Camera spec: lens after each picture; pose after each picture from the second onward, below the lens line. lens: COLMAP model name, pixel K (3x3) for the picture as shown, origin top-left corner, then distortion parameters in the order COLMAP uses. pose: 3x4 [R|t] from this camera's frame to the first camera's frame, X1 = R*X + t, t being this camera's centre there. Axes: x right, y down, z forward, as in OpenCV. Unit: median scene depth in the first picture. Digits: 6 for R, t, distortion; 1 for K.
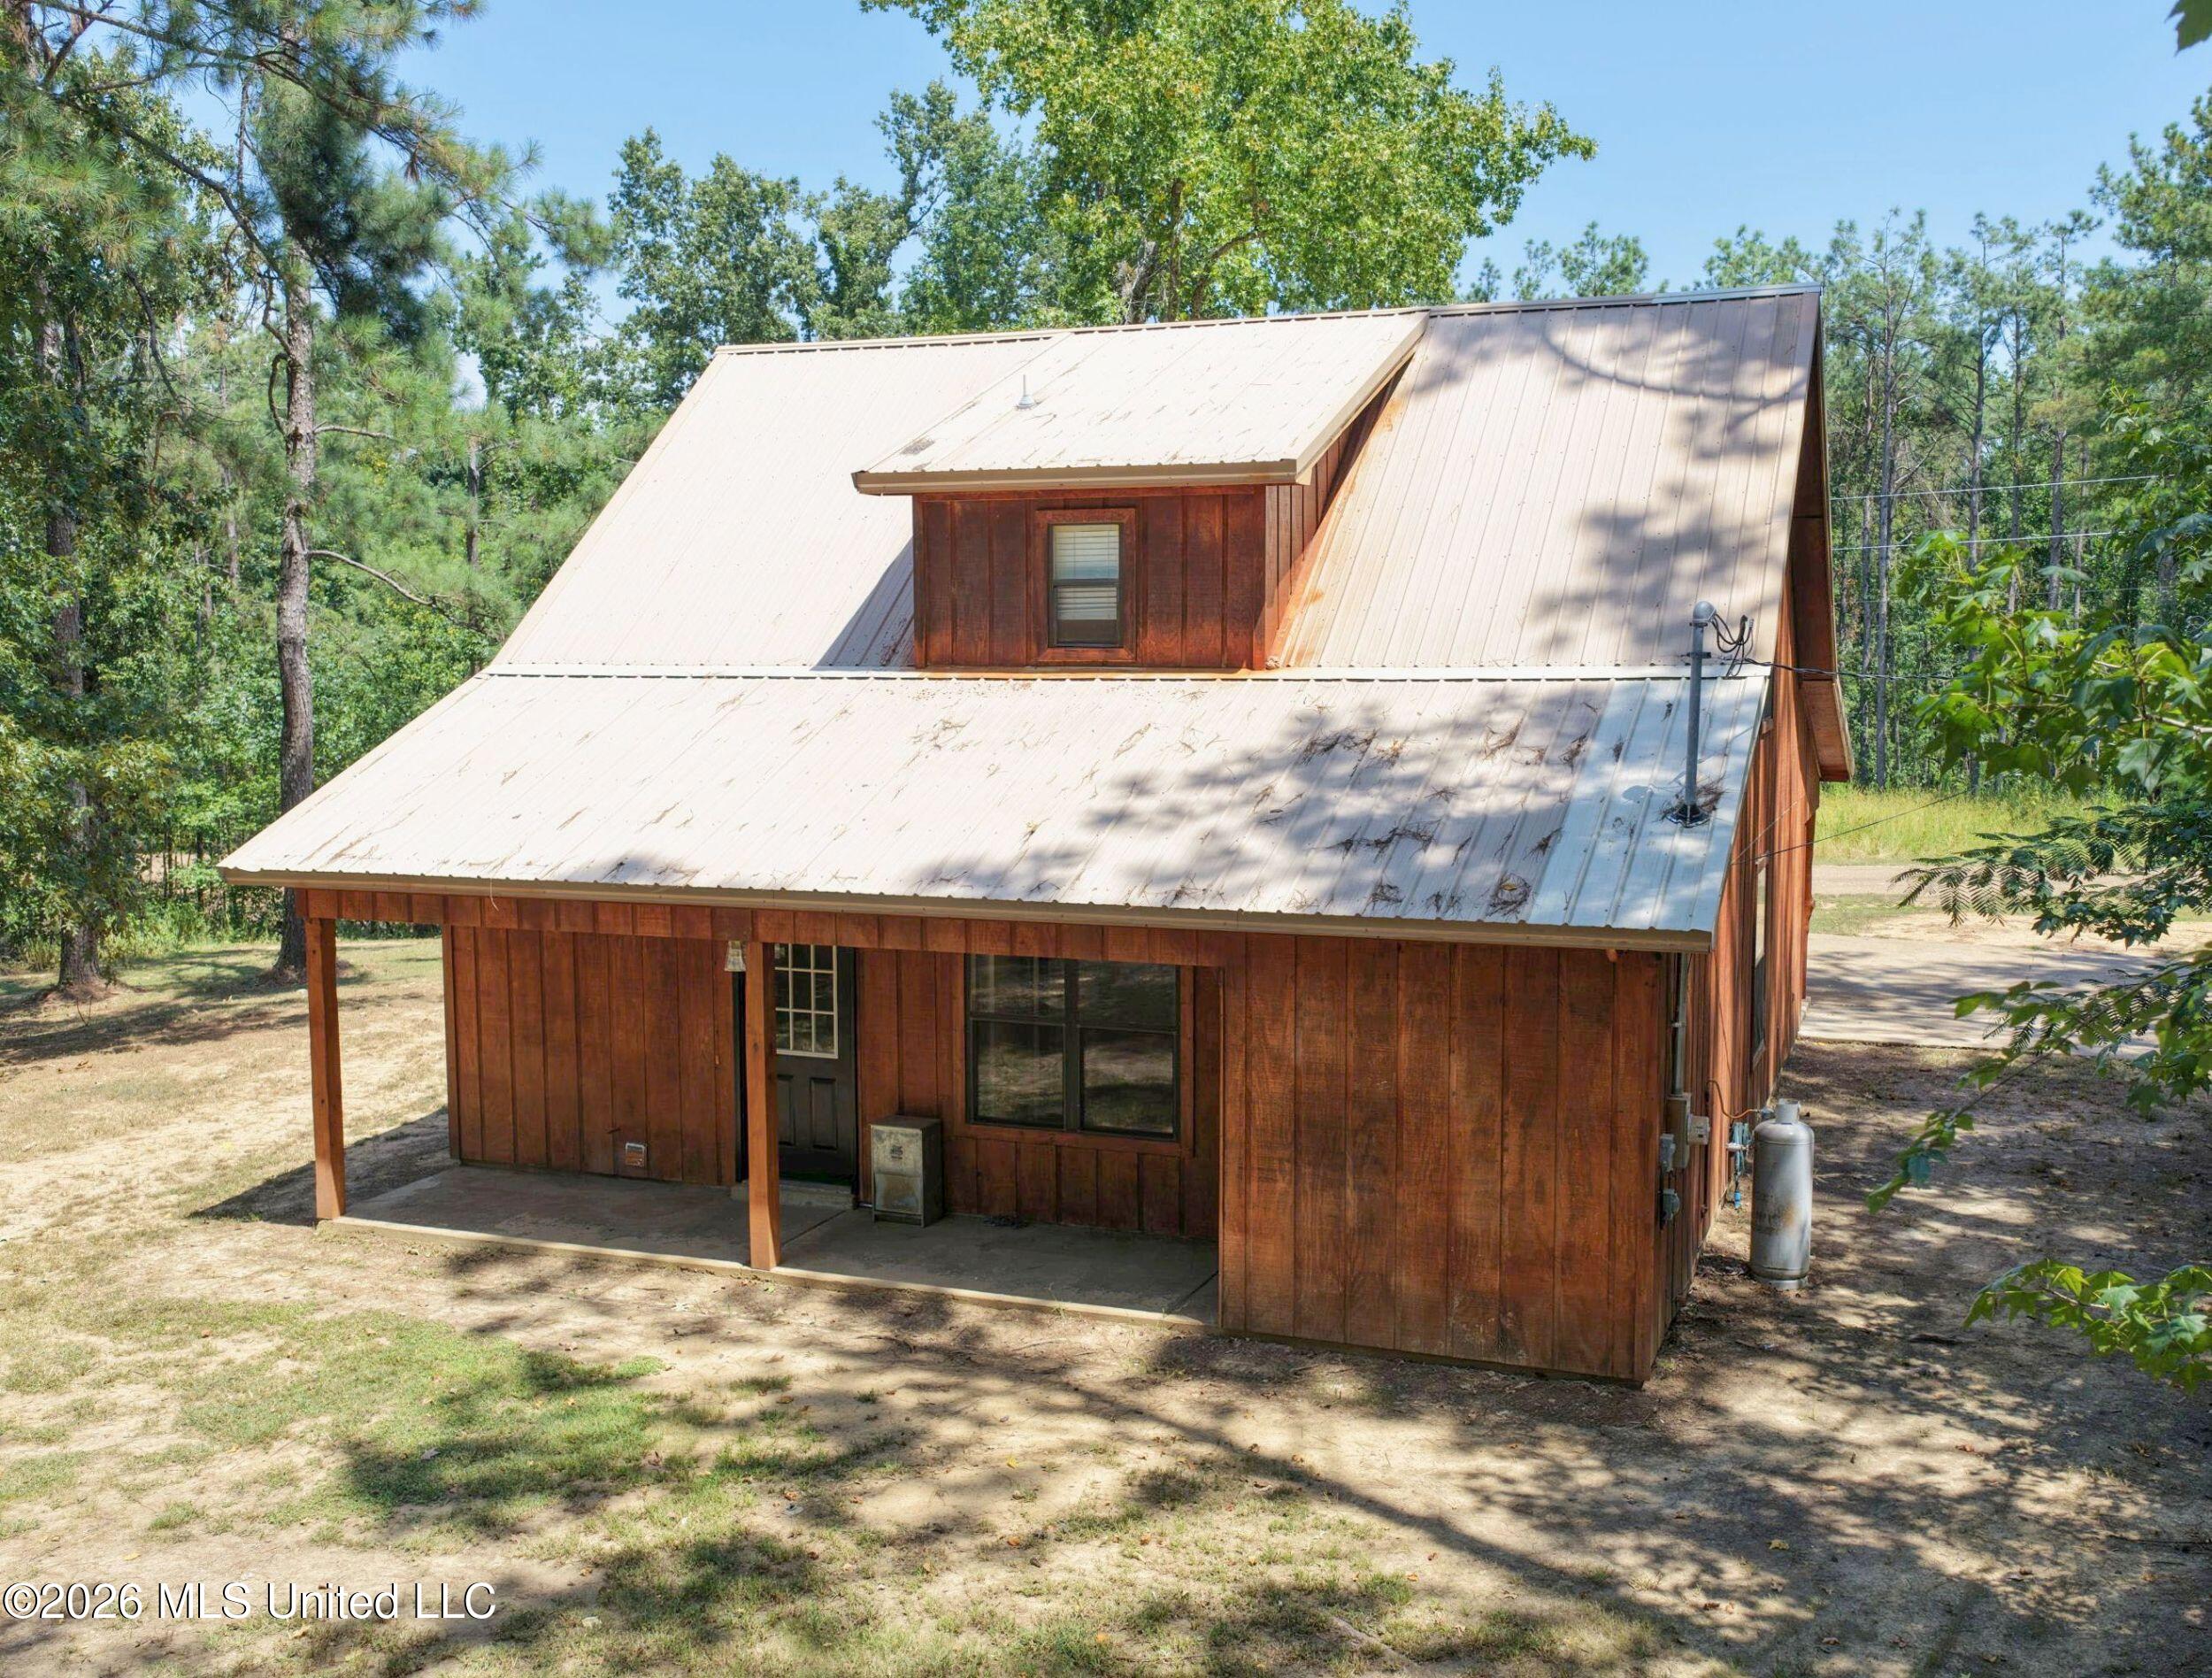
lens RADIAL K [[2099.3, 0, 1149.4], [0, 2099.3, 845.8], [0, 0, 1]] dist [-0.026167, 0.063041]
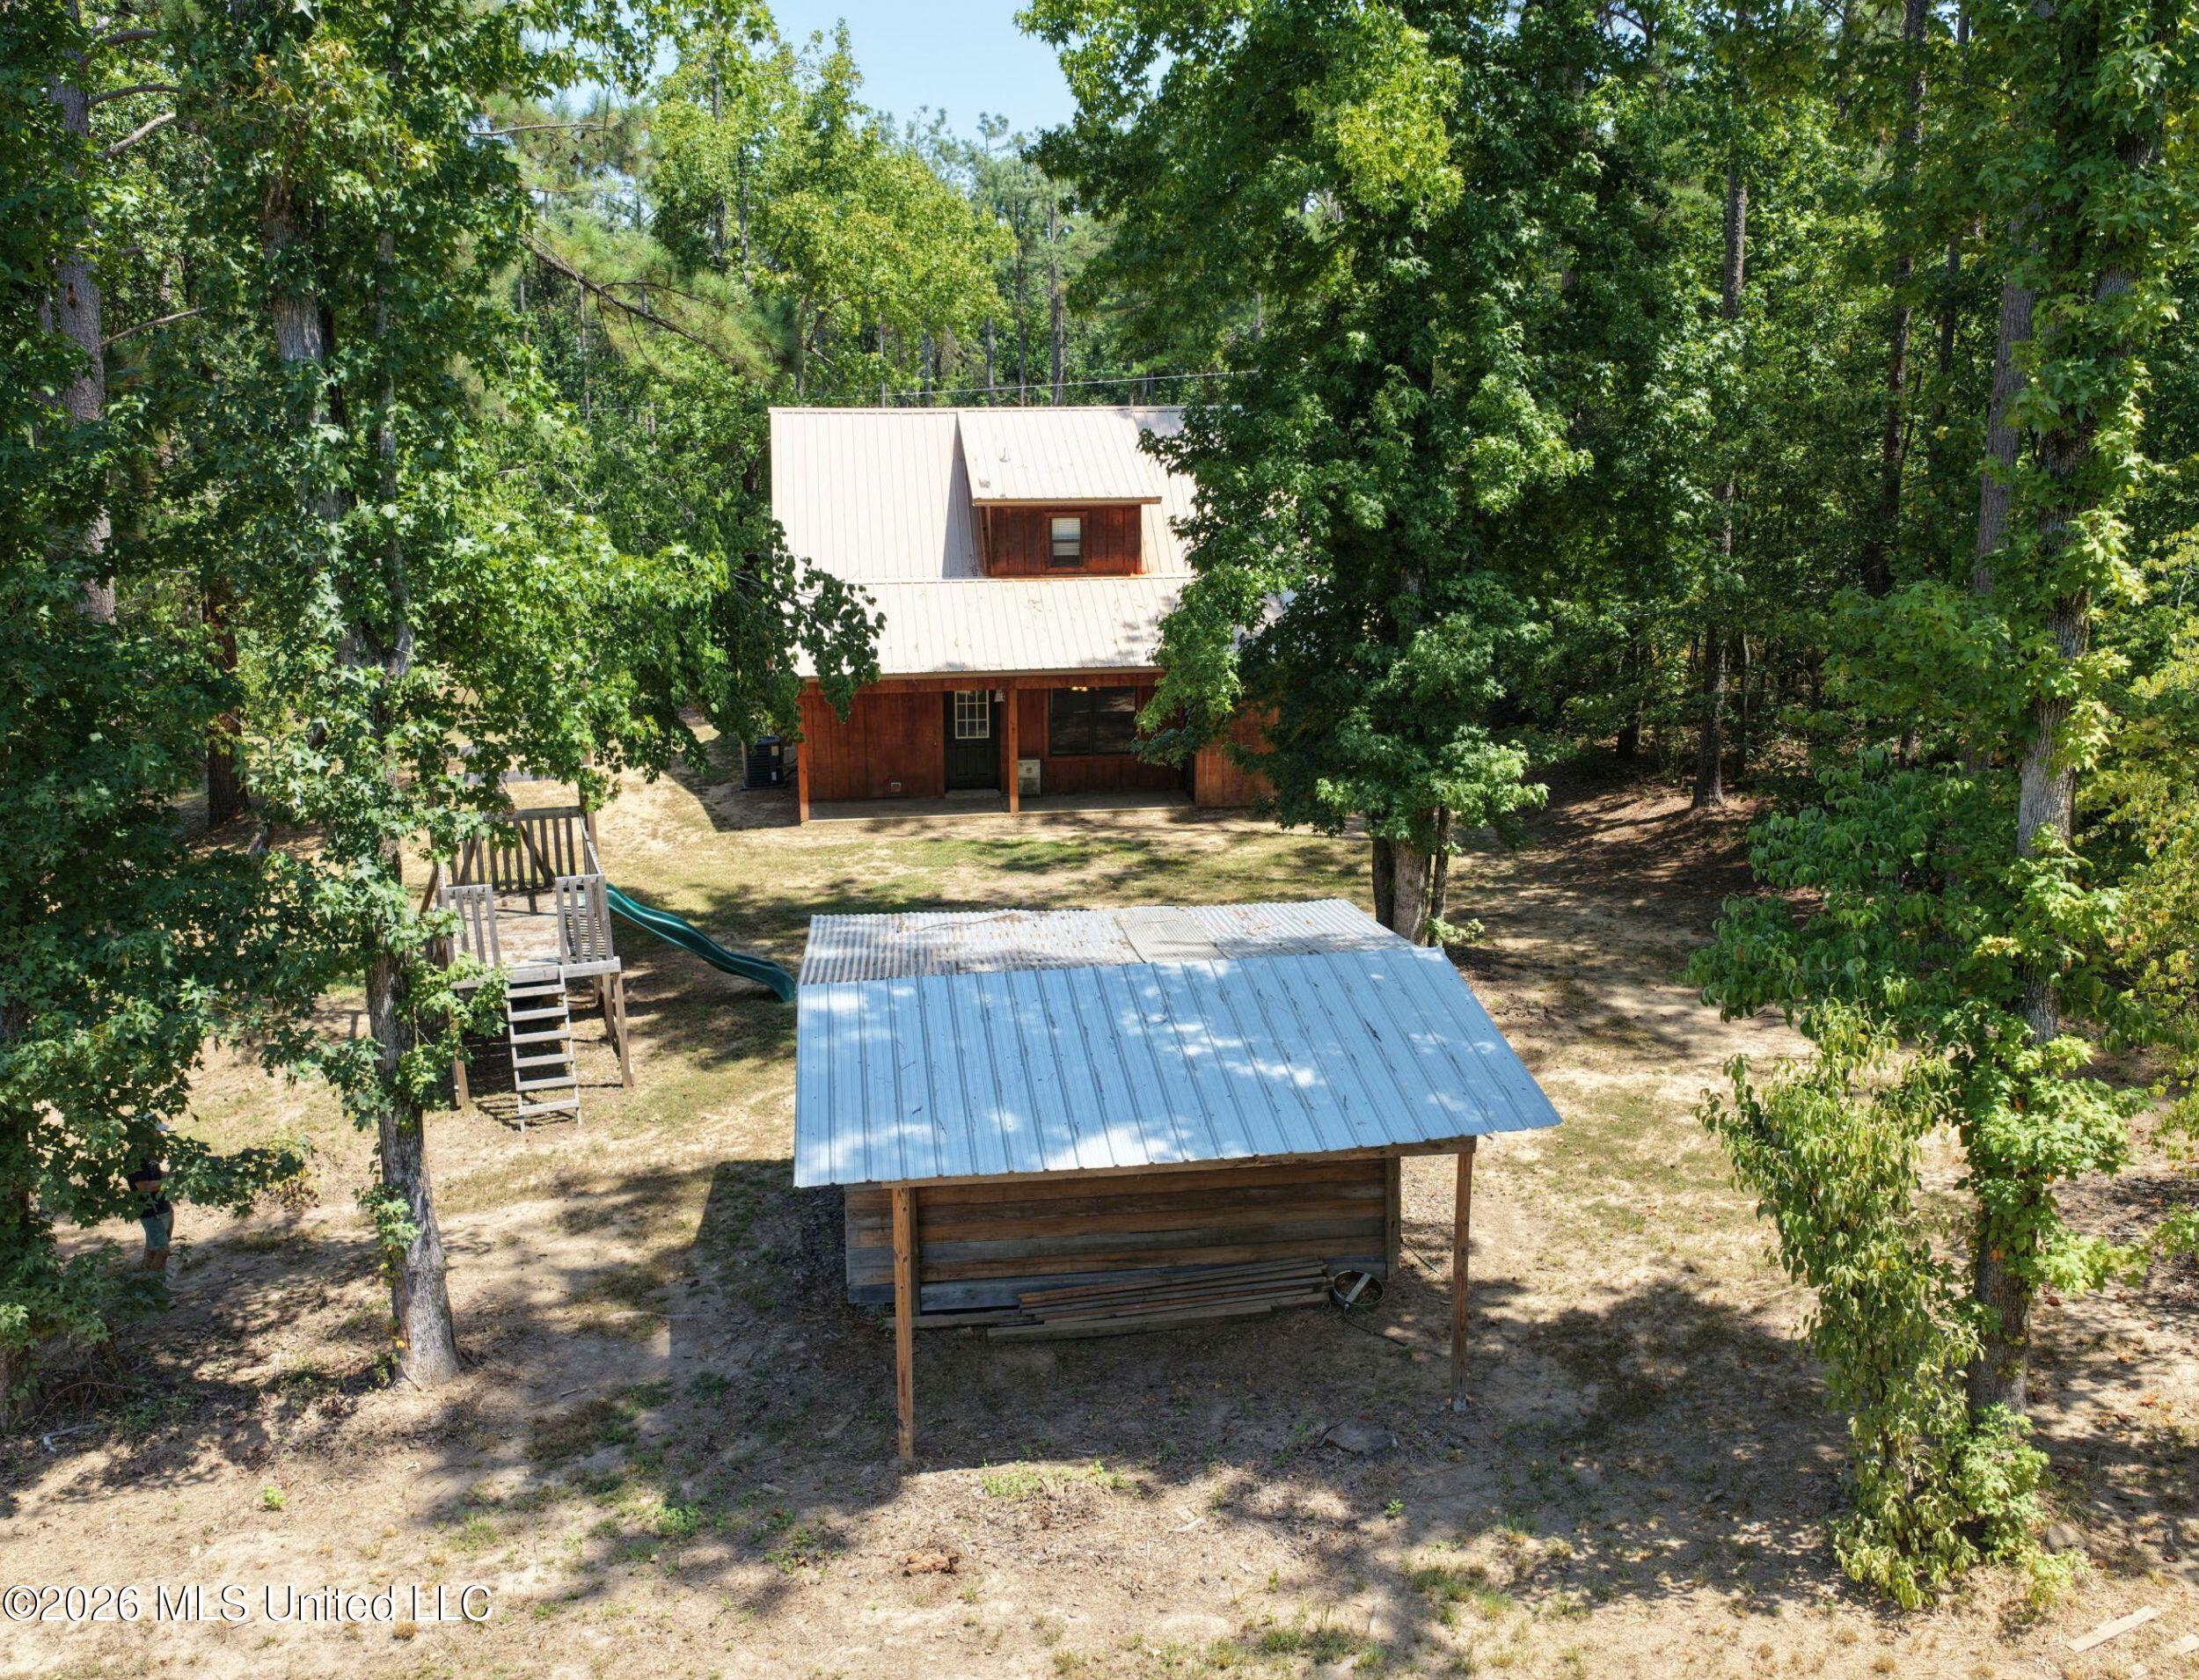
lens RADIAL K [[1971.4, 0, 1145.0], [0, 1971.4, 835.7], [0, 0, 1]] dist [-0.000501, -0.000302]
pose [[0.873746, -0.103344, 0.475277, -1.288439], [0.049316, 0.990954, 0.124812, -0.077222], [-0.483876, -0.085615, 0.870938, -1.318581]]
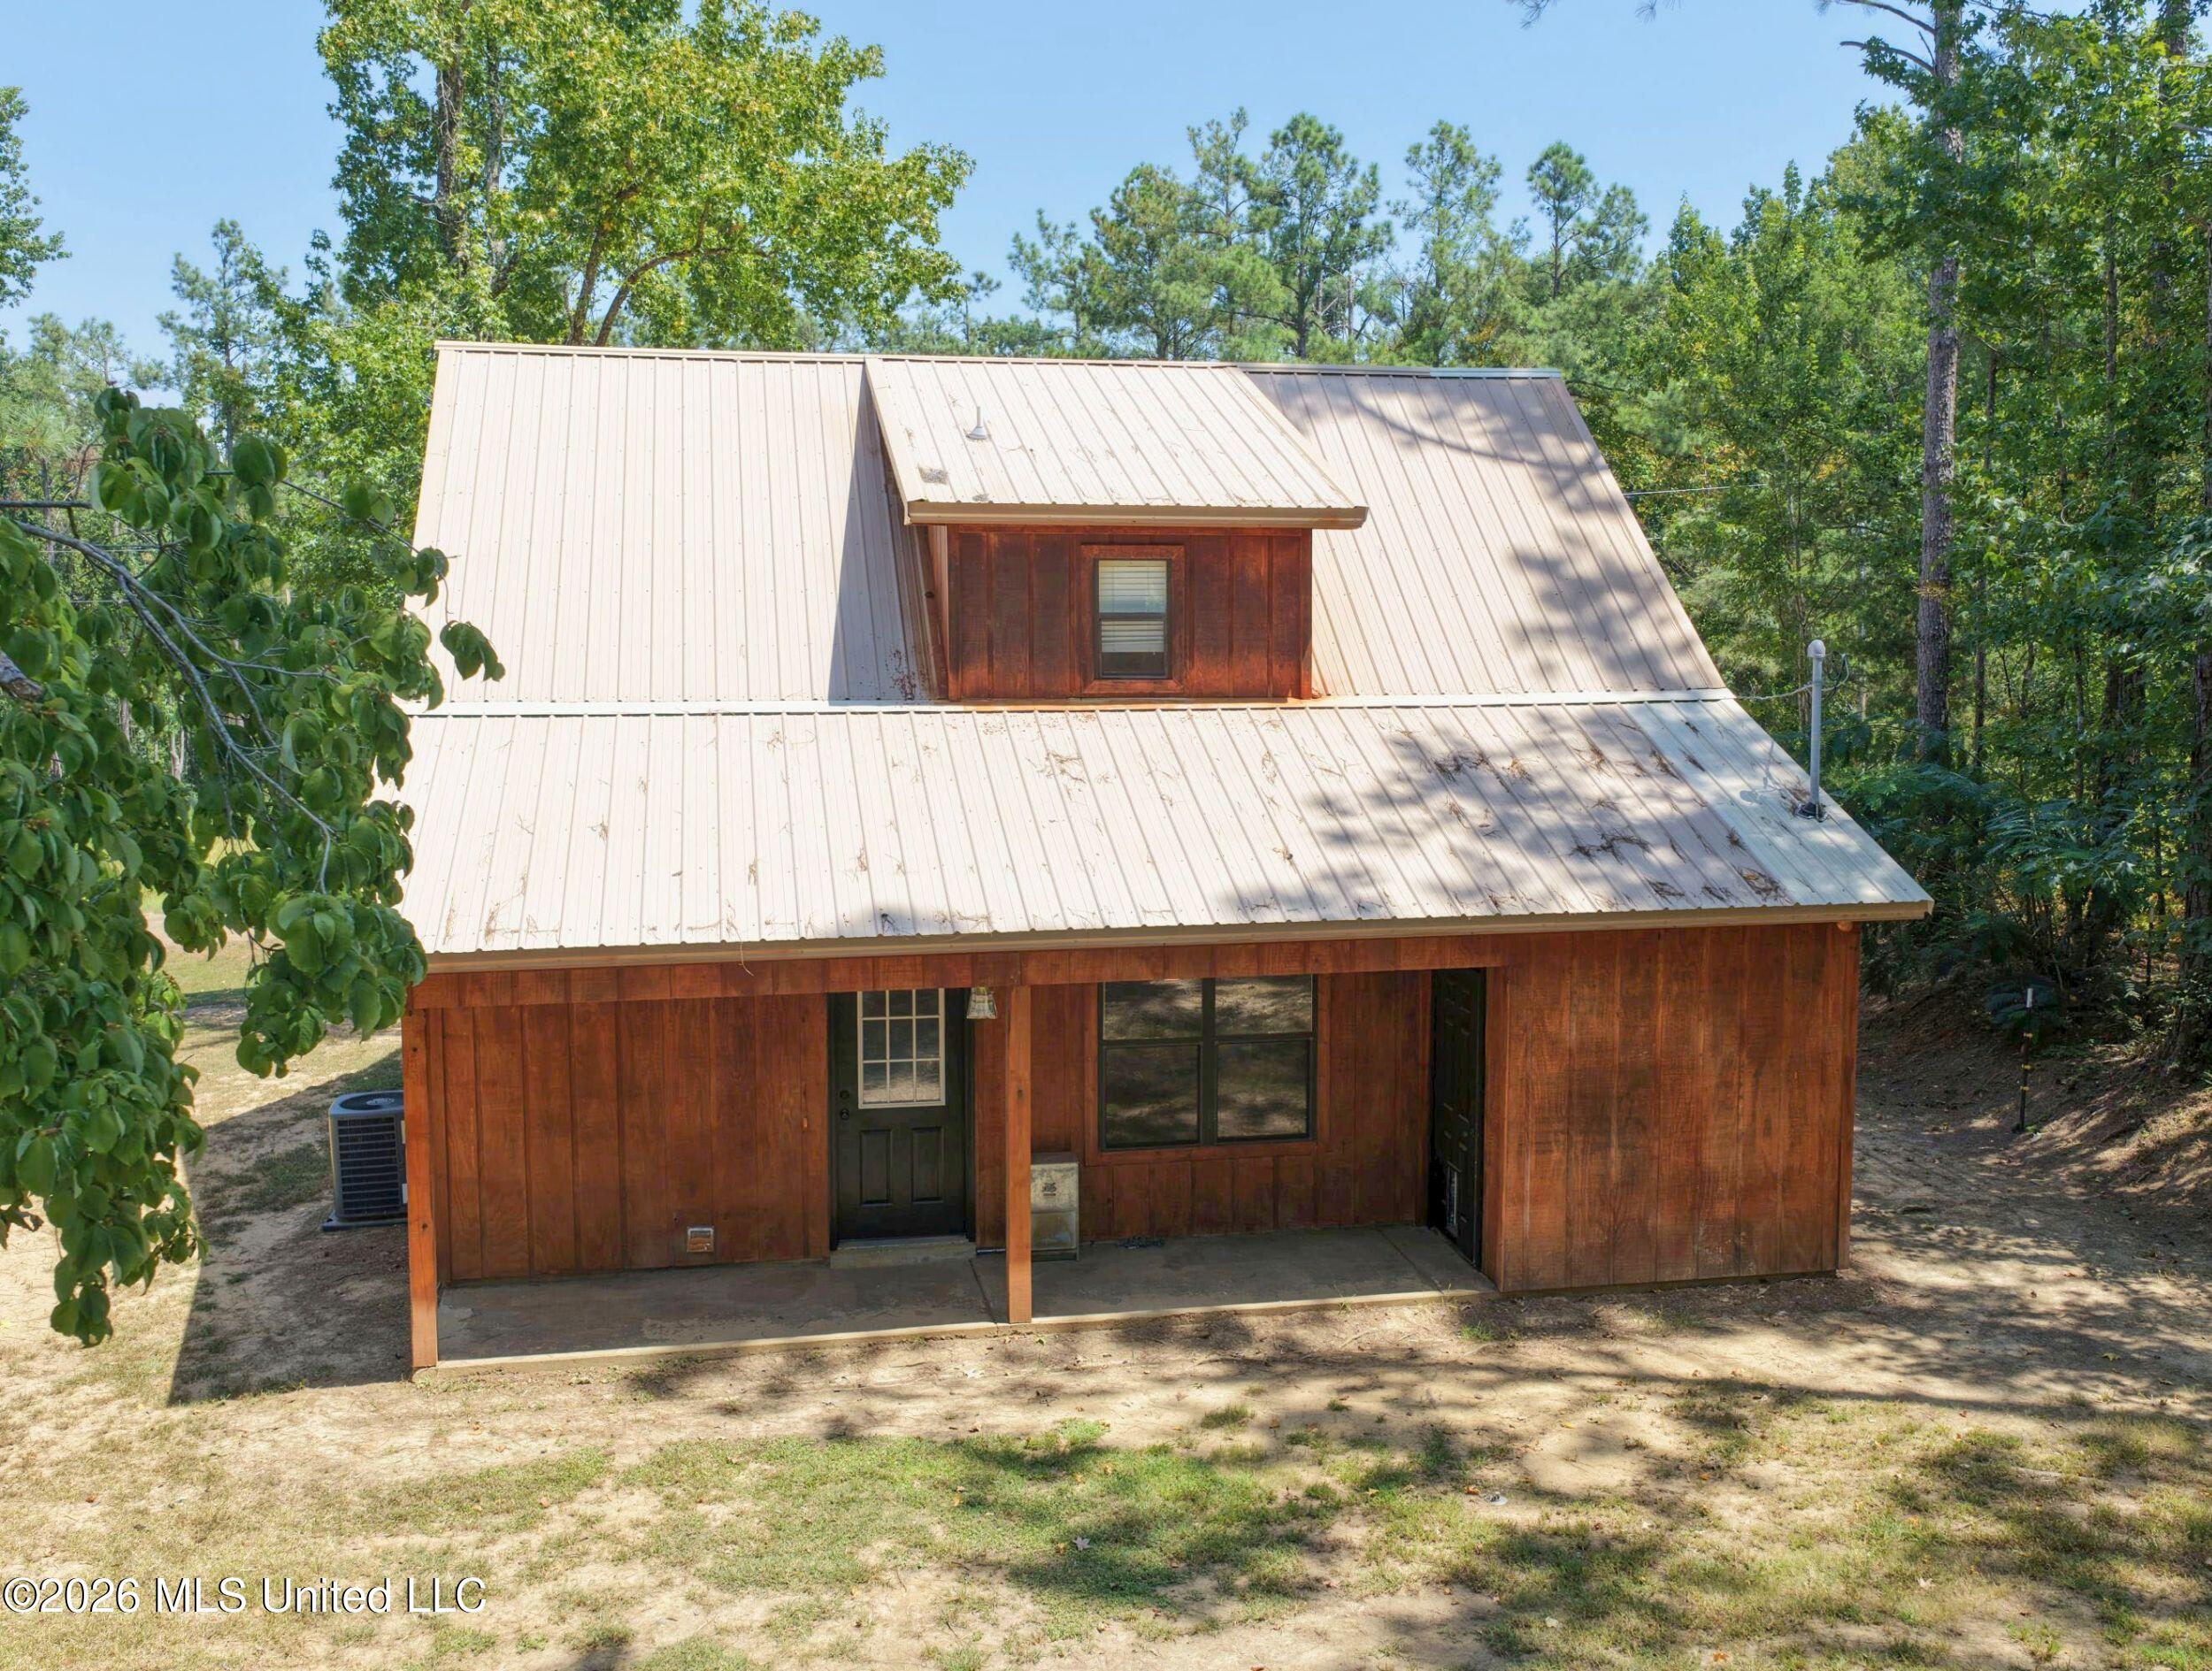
lens RADIAL K [[2082.5, 0, 1188.6], [0, 2082.5, 835.5], [0, 0, 1]] dist [-0.002244, 0.009096]
pose [[0.839512, -0.048254, 0.541194, -0.659779], [0.054525, 0.998502, 0.004448, -0.024320], [-0.540598, 0.025775, 0.840886, 0.148129]]
